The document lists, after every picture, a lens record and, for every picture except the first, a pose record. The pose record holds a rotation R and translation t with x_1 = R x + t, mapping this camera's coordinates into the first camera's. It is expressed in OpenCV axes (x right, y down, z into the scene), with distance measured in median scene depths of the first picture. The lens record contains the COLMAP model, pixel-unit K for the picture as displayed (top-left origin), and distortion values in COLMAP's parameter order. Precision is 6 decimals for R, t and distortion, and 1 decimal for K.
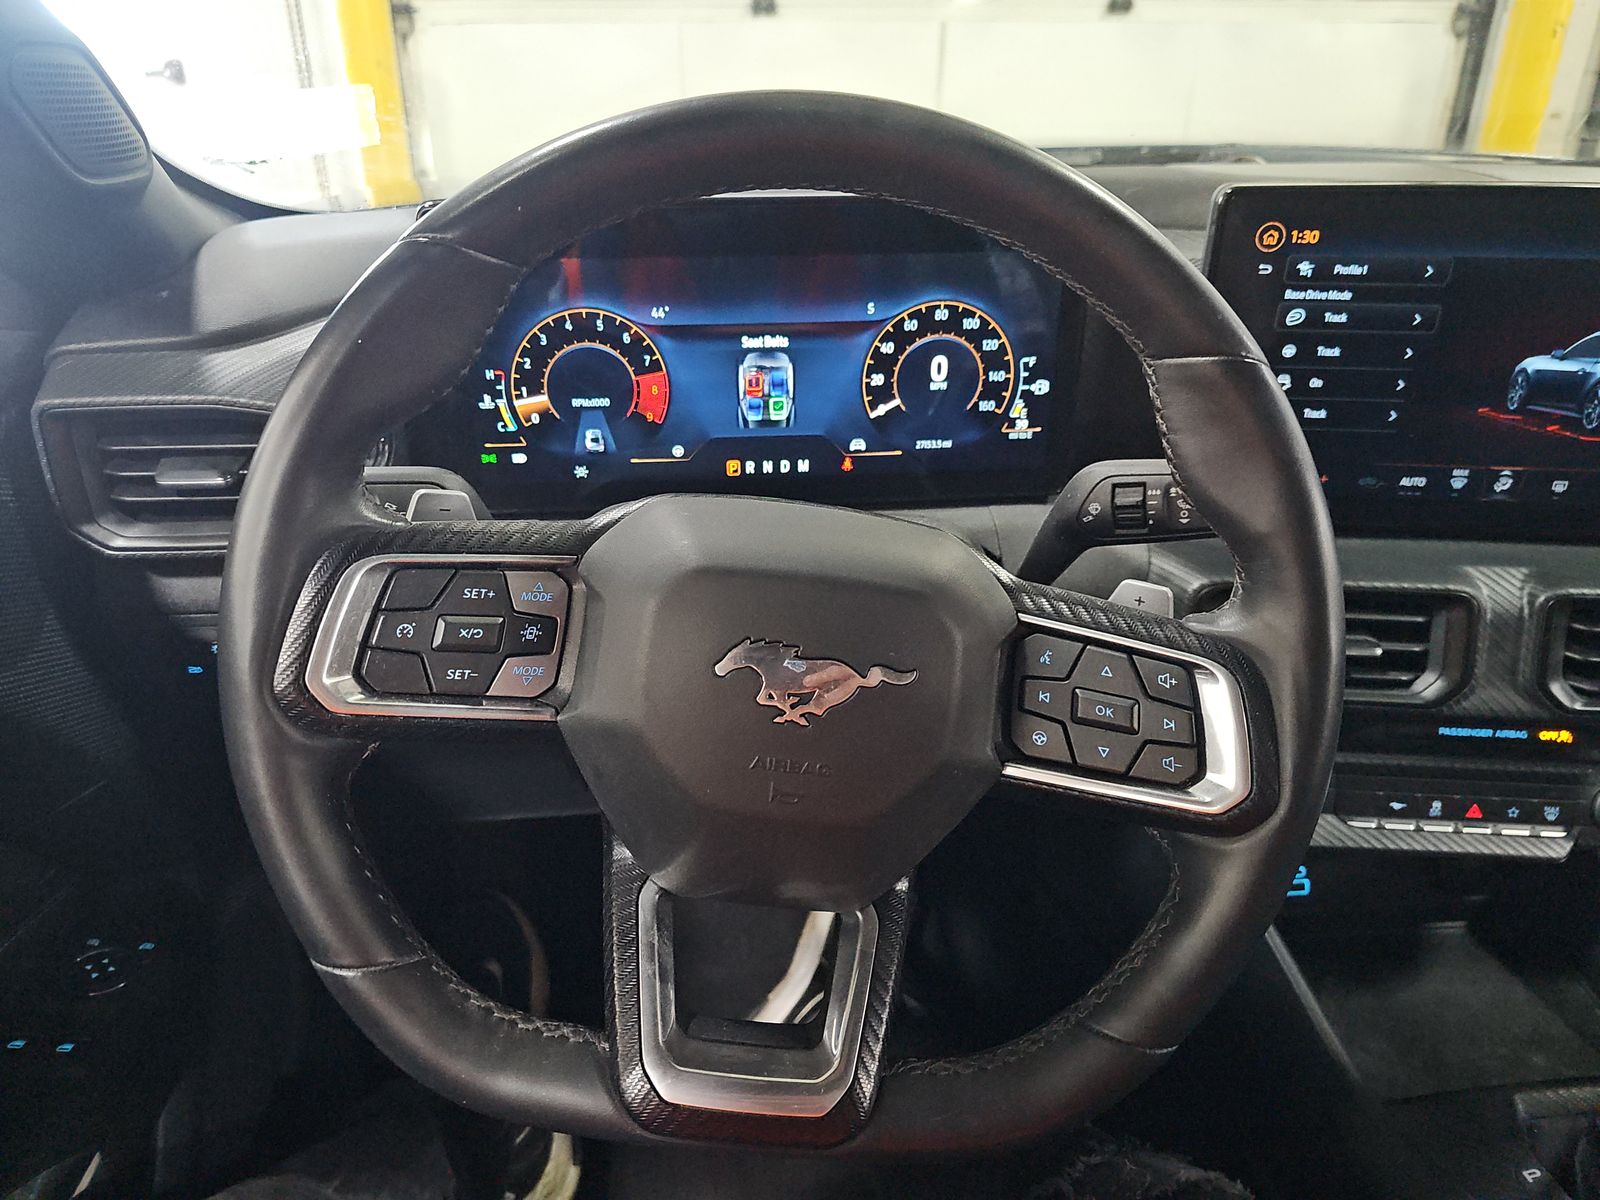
lens RADIAL K [[1073.3, 0, 788.5], [0, 1073.3, 594.3], [0, 0, 1]] dist [0.031821, -0.020004]
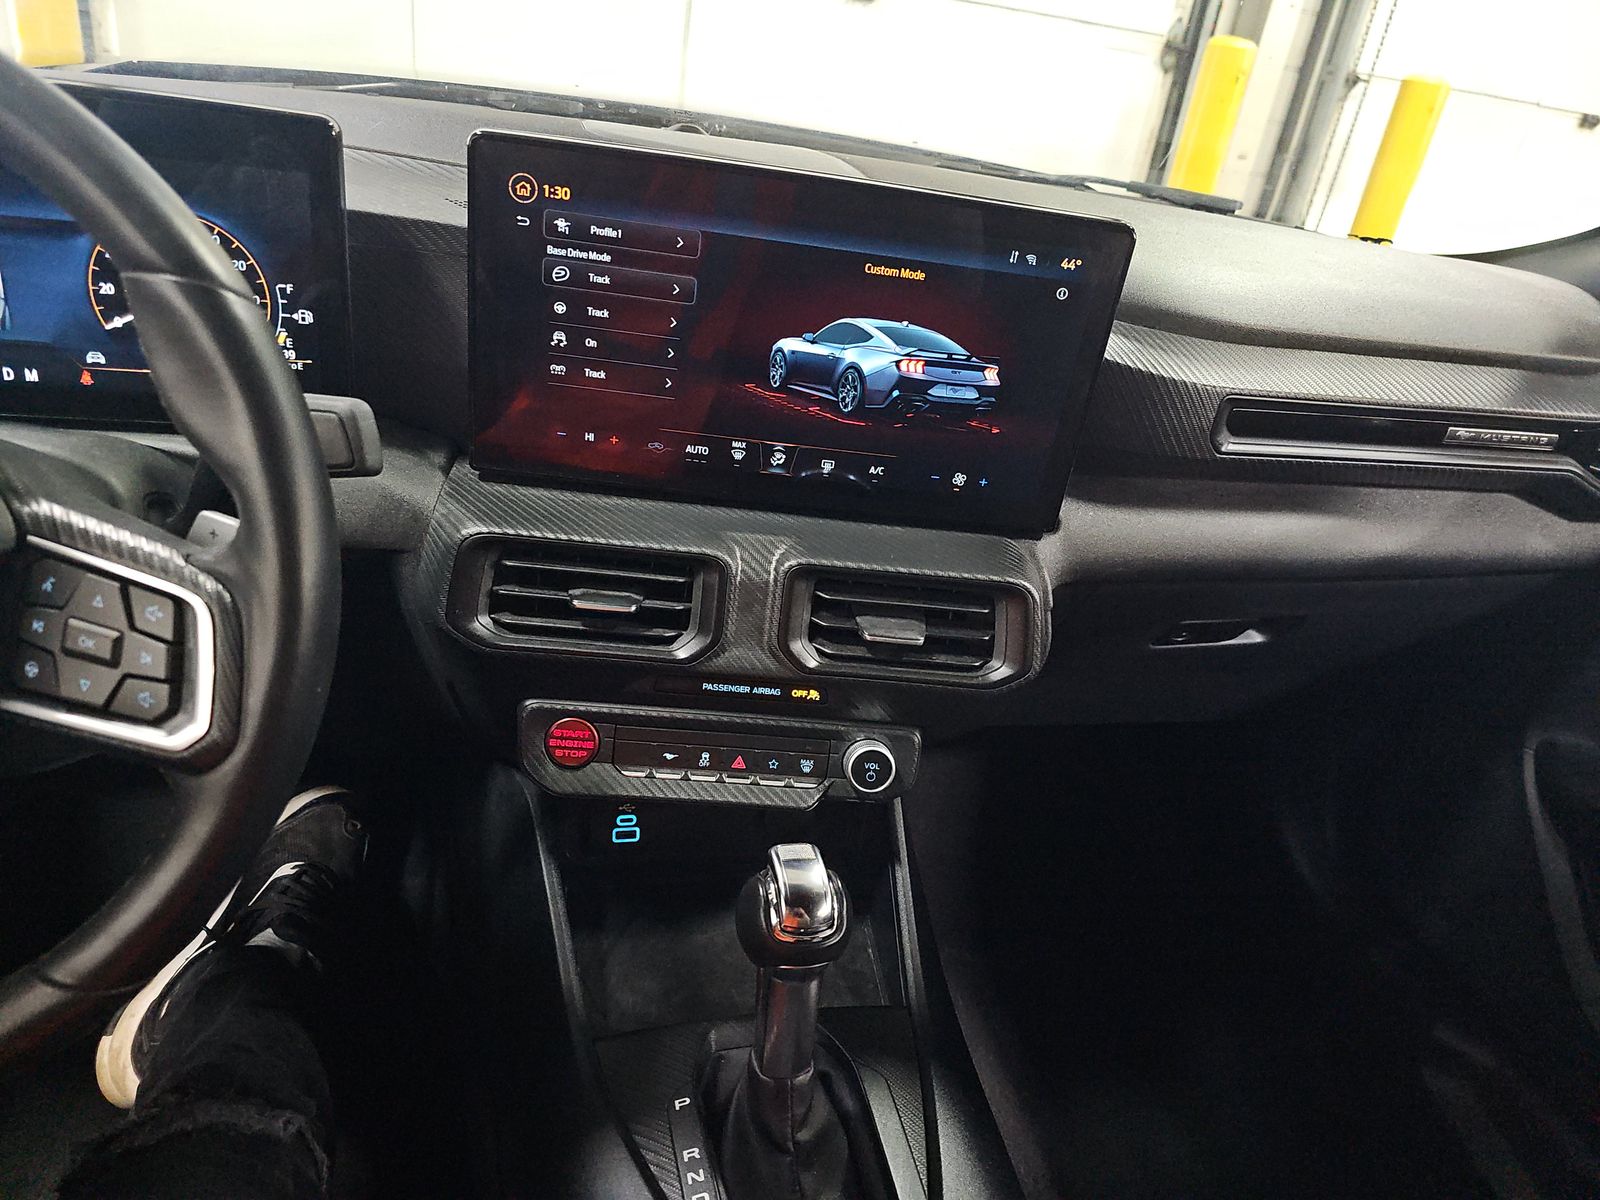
lens RADIAL K [[1073.3, 0, 786.8], [0, 1073.3, 601.2], [0, 0, 1]] dist [0.031821, -0.020004]
pose [[0.977443, 0.050659, 0.205033, 0.470476], [-0.058879, 0.997680, 0.034186, 0.002181], [-0.202825, -0.045487, 0.978158, -0.041314]]
